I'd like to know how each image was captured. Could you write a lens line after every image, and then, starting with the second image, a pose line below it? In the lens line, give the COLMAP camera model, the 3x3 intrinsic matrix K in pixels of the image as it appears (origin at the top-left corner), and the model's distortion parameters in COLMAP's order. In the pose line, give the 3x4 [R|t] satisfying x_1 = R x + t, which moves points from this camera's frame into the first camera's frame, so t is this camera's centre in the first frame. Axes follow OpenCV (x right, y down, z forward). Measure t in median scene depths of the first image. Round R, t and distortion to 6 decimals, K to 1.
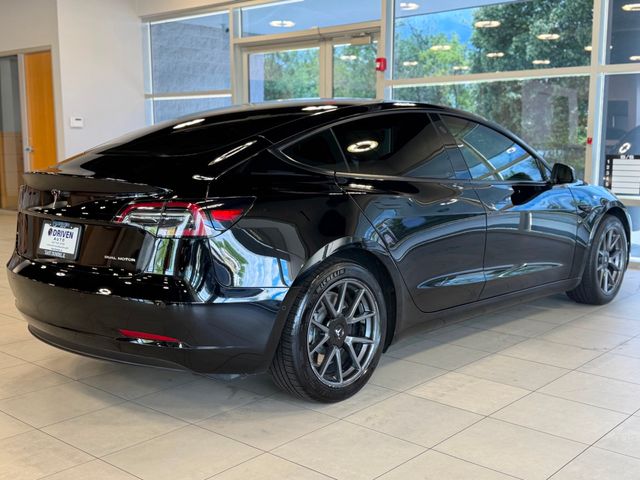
lens RADIAL K [[728.7, 0, 324.8], [0, 728.7, 239.2], [0, 0, 1]] dist [0.033705, 0.000000]
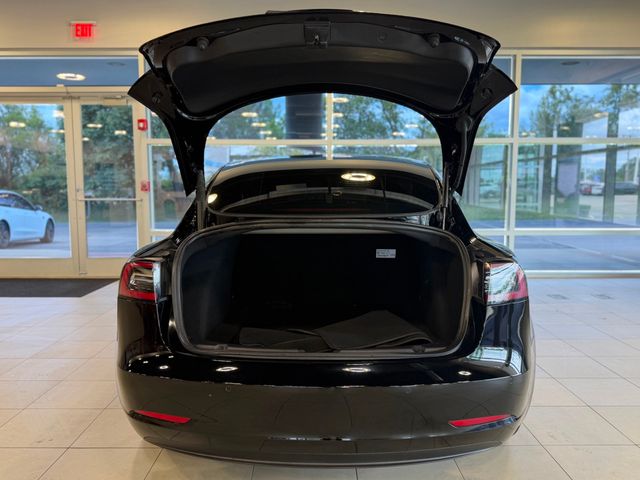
lens RADIAL K [[522.4, 0, 319.8], [0, 522.4, 239.6], [0, 0, 1]] dist [0.012981, 0.004705]
pose [[0.755764, -0.062922, 0.651814, -0.382882], [0.089479, 0.995960, -0.007605, -0.044780], [-0.648702, 0.064071, 0.758341, 0.315969]]
